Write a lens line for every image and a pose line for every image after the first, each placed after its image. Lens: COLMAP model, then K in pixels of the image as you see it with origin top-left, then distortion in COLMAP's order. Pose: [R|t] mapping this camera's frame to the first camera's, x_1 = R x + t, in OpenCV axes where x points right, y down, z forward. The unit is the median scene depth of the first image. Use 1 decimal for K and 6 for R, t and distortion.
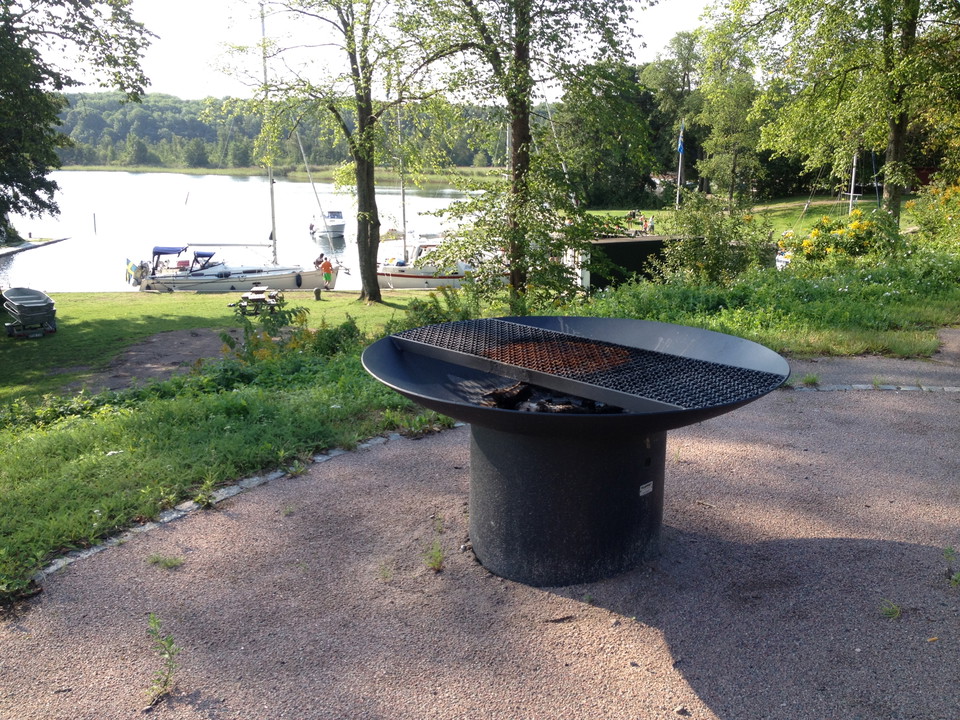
lens RADIAL K [[976.6, 0, 496.1], [0, 976.6, 403.6], [0, 0, 1]] dist [0.131847, -0.323193]
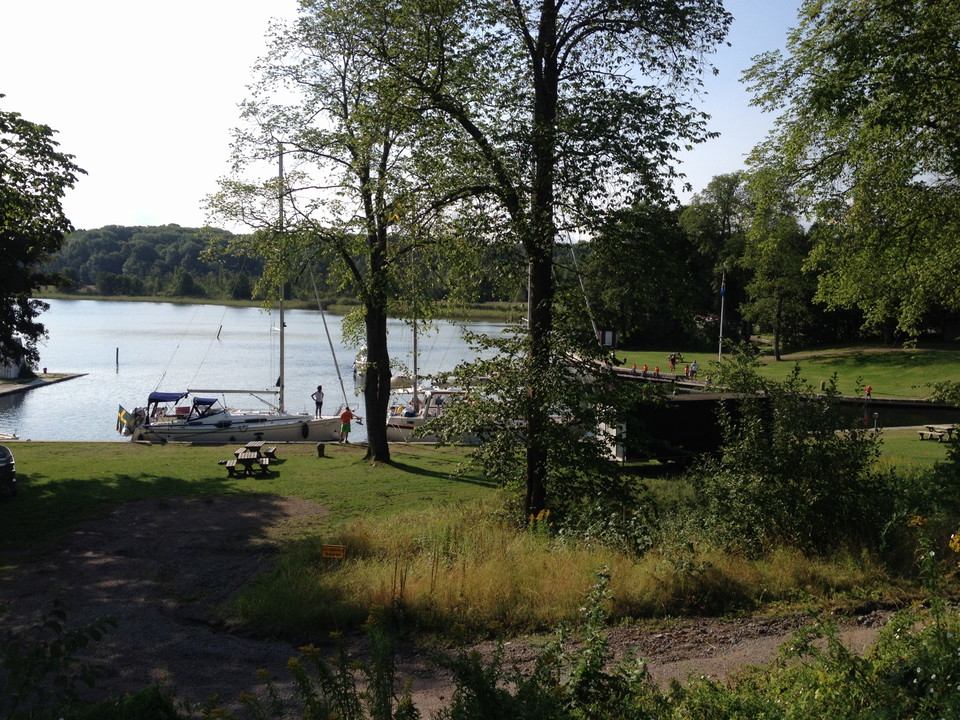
lens RADIAL K [[998.0, 0, 505.8], [0, 998.0, 362.1], [0, 0, 1]] dist [0.100463, -0.347602]
pose [[0.999488, 0.014456, -0.028557, 0.011162], [-0.019209, 0.984576, -0.173897, -0.034819], [0.025603, 0.174357, 0.984350, 0.094378]]
